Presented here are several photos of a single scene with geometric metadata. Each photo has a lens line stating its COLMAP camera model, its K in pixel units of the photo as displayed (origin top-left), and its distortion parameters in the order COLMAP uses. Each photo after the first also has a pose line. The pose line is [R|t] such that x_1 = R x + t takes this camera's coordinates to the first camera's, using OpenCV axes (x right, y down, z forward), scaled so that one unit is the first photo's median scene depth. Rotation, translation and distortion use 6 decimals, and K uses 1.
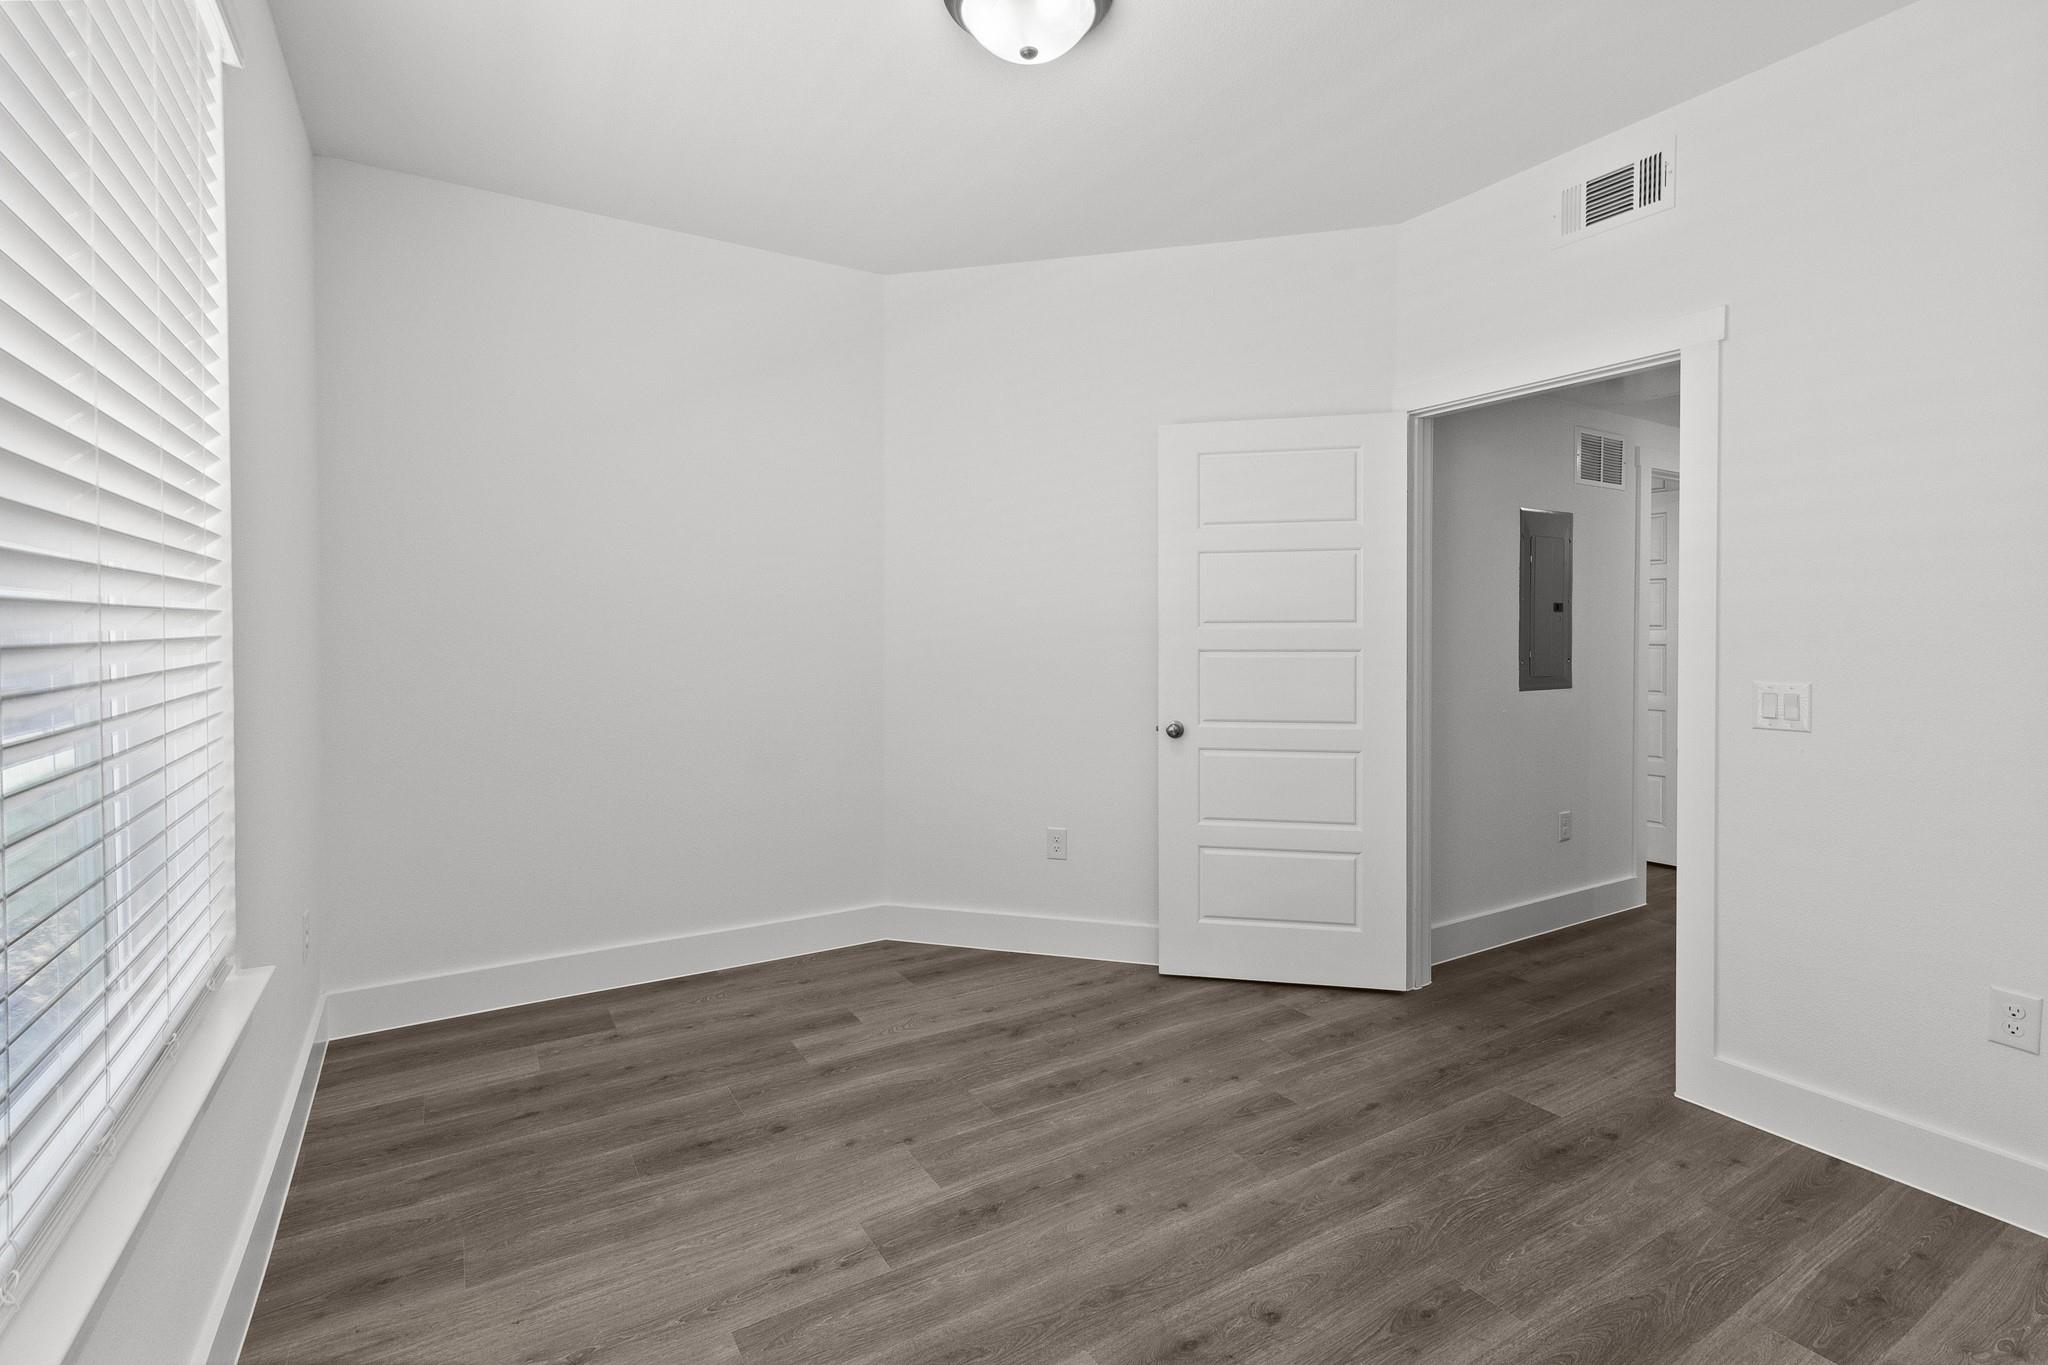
lens RADIAL K [[939.2, 0, 1029.5], [0, 939.2, 660.4], [0, 0, 1]] dist [0.002752, -0.000087]
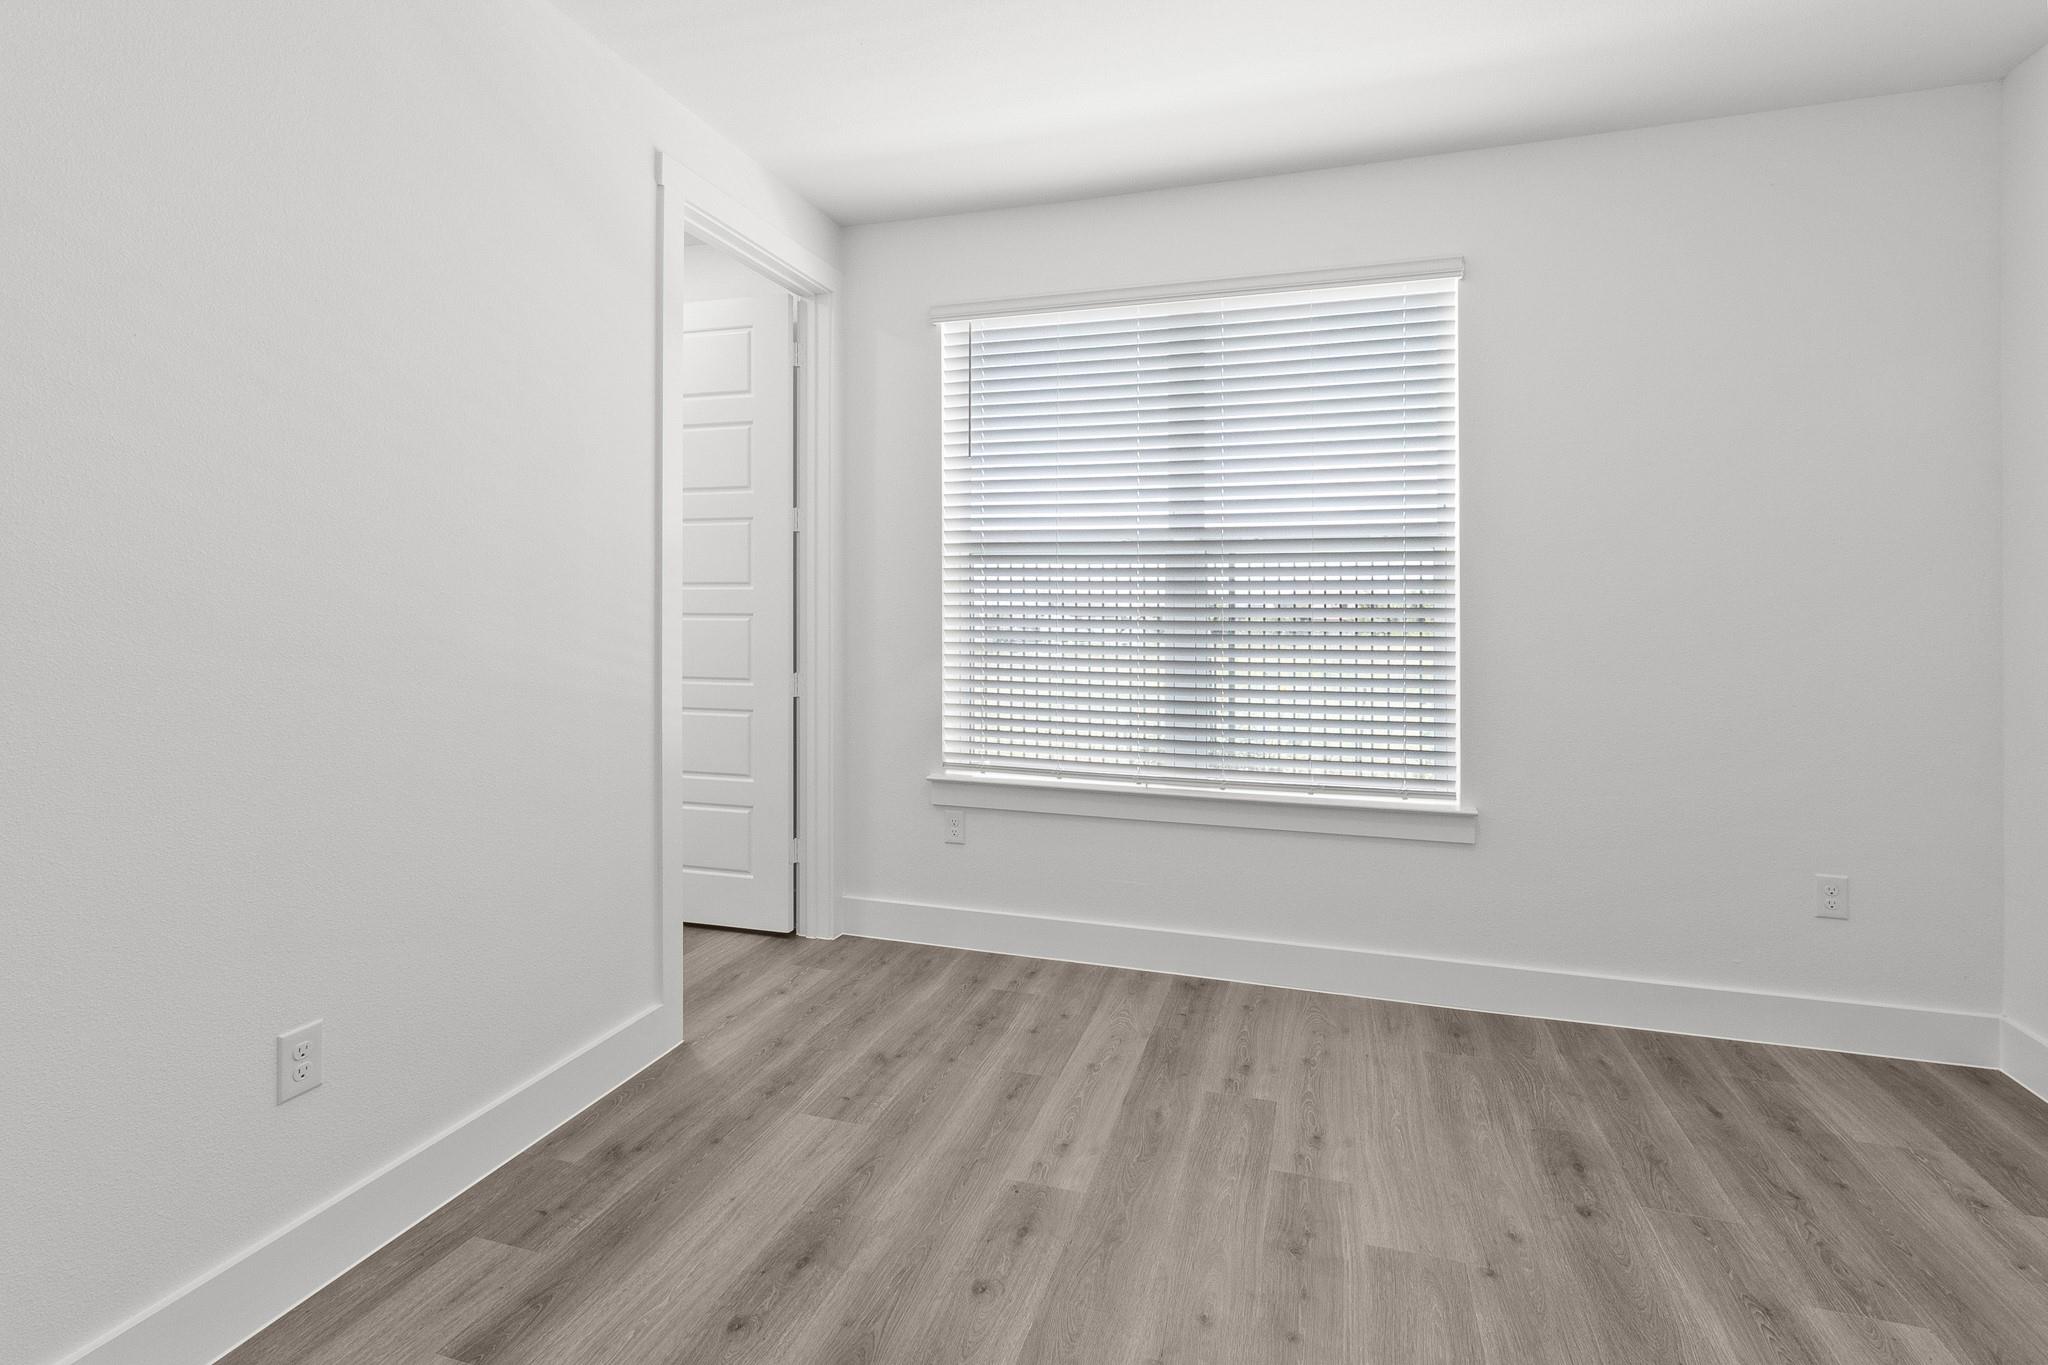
lens RADIAL K [[964.2, 0, 1025.9], [0, 964.2, 597.8], [0, 0, 1]] dist [0.004525, -0.000293]
pose [[-0.753353, -0.007553, -0.657573, 0.647470], [-0.025316, 0.999526, 0.017523, -0.036164], [0.657129, 0.029848, -0.753187, 1.282912]]
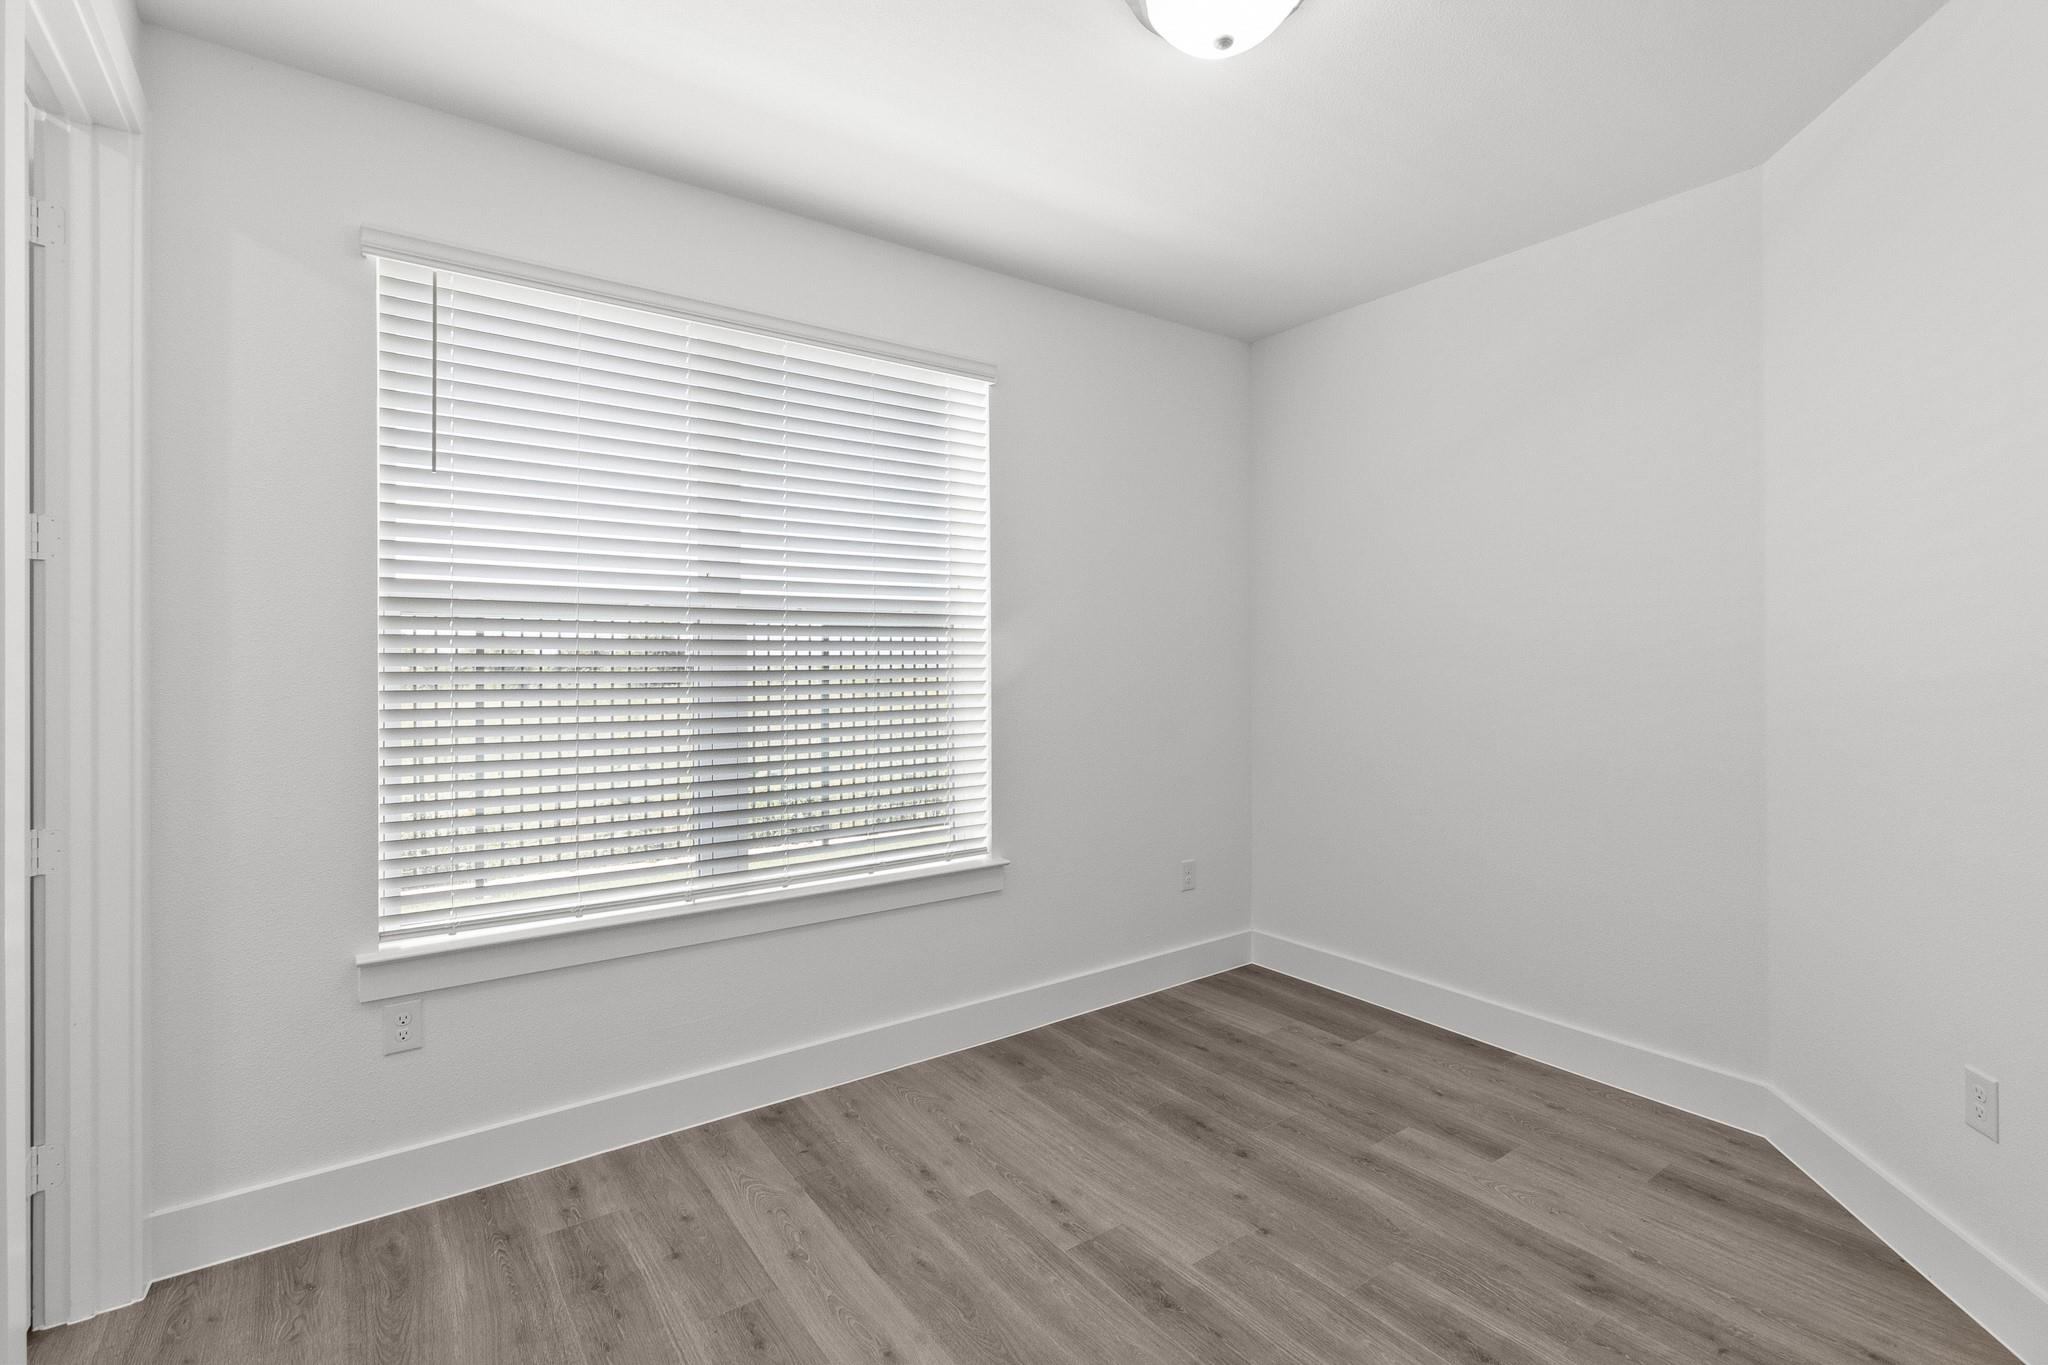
lens RADIAL K [[940.5, 0, 1034.0], [0, 940.5, 651.8], [0, 0, 1]] dist [0.001064, -0.000105]
pose [[0.080255, -0.007937, -0.996743, 0.758618], [-0.028712, 0.999535, -0.010271, -0.044351], [0.996361, 0.029443, 0.079990, 0.660192]]
